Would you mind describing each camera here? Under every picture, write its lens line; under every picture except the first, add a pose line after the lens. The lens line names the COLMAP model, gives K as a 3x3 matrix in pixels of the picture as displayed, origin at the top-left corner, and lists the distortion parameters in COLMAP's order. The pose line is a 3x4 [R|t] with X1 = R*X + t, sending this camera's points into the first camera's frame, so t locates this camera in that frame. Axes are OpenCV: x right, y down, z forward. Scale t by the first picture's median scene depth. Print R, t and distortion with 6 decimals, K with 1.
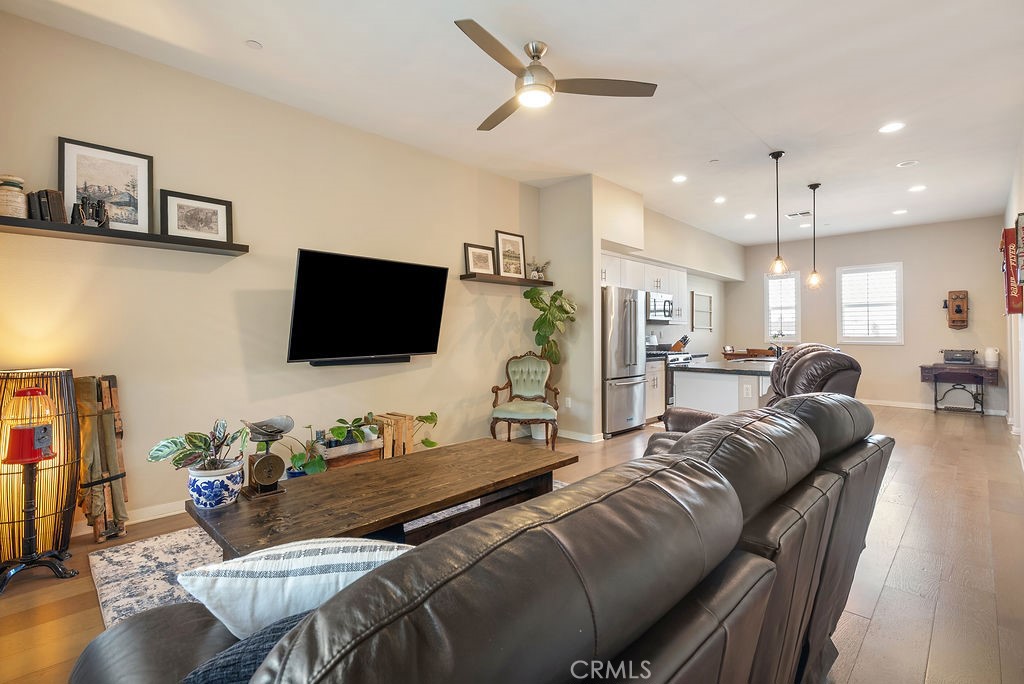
lens RADIAL K [[477.1, 0, 511.6], [0, 477.1, 338.6], [0, 0, 1]] dist [-0.007989, 0.003254]
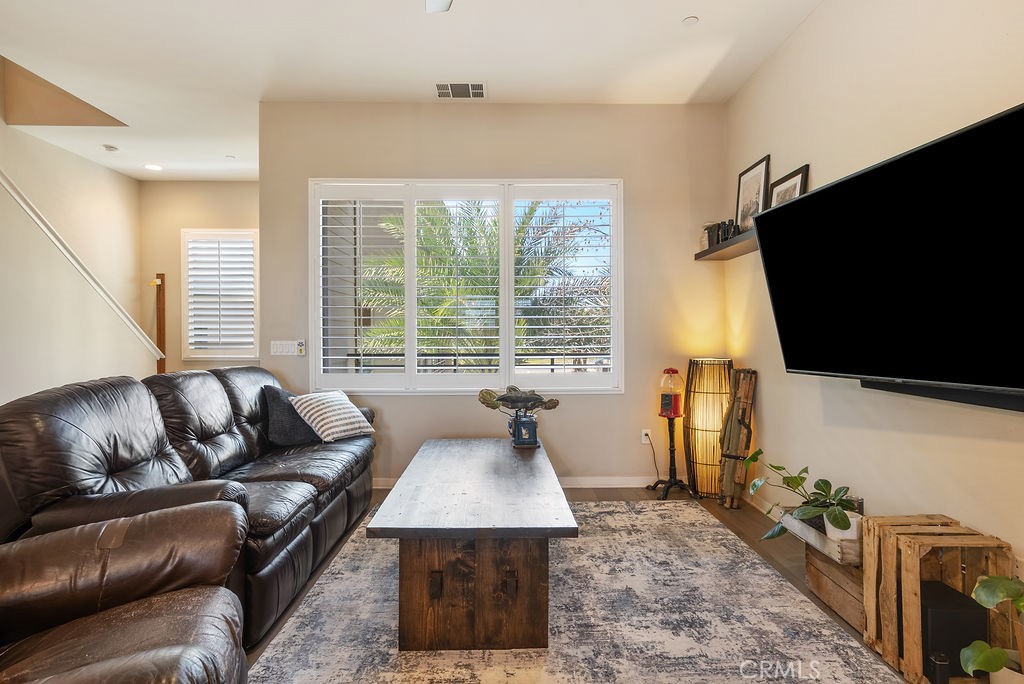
lens RADIAL K [[553.7, 0, 521.5], [0, 553.7, 333.4], [0, 0, 1]] dist [-0.001043, 0.002715]
pose [[-0.688361, 0.003329, -0.725361, 0.568561], [0.000909, 0.999993, 0.003727, -0.017599], [0.725368, 0.001907, -0.688359, 1.762343]]
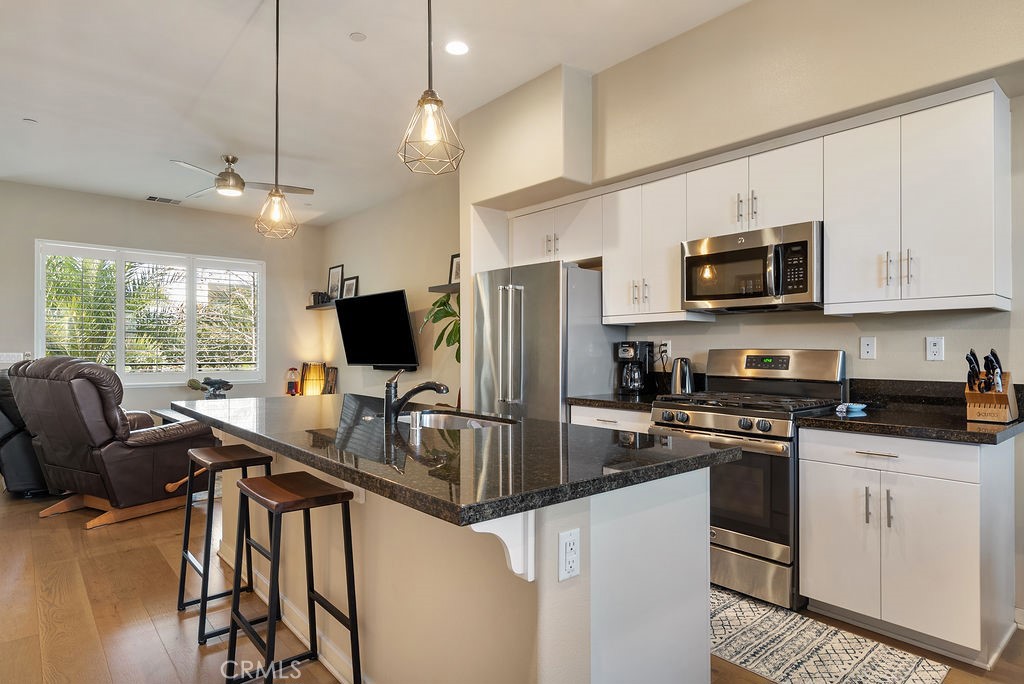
lens RADIAL K [[553.7, 0, 497.7], [0, 553.7, 346.1], [0, 0, 1]] dist [-0.001043, 0.002715]
pose [[-0.097847, -0.004602, -0.995191, 2.031737], [-0.006294, 0.999972, -0.004005, -0.021469], [0.995182, 0.005872, -0.097874, 2.386985]]
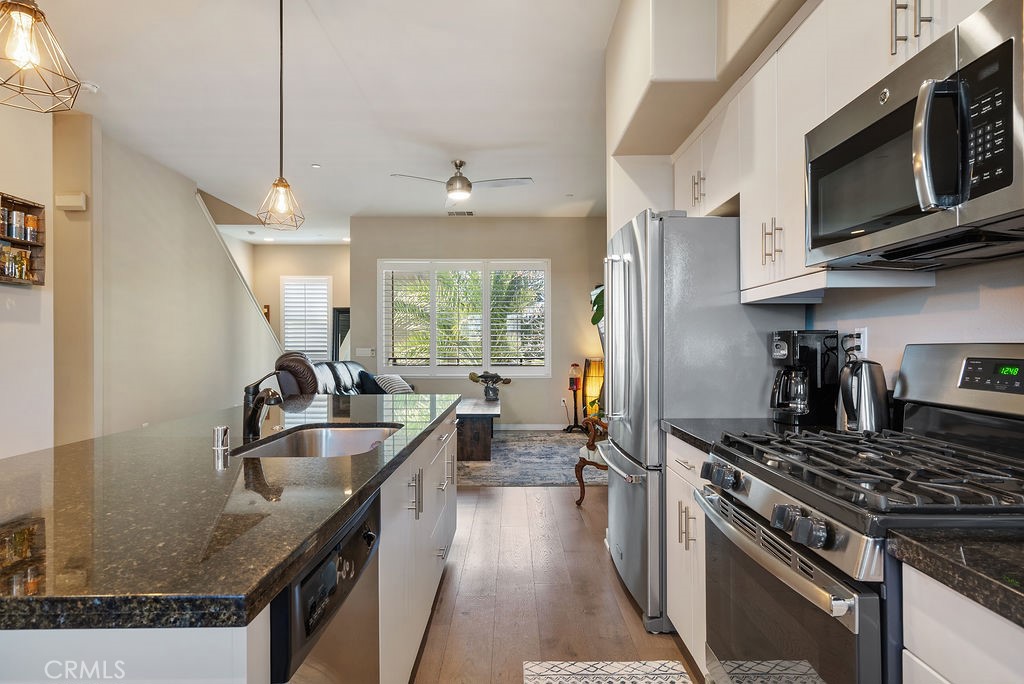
lens RADIAL K [[553.7, 0, 518.3], [0, 553.7, 341.5], [0, 0, 1]] dist [-0.001043, 0.002715]
pose [[-0.699376, -0.001060, -0.714753, 1.461830], [-0.000368, 0.999999, -0.001123, -0.024073], [0.714754, -0.000523, -0.699376, 2.865726]]
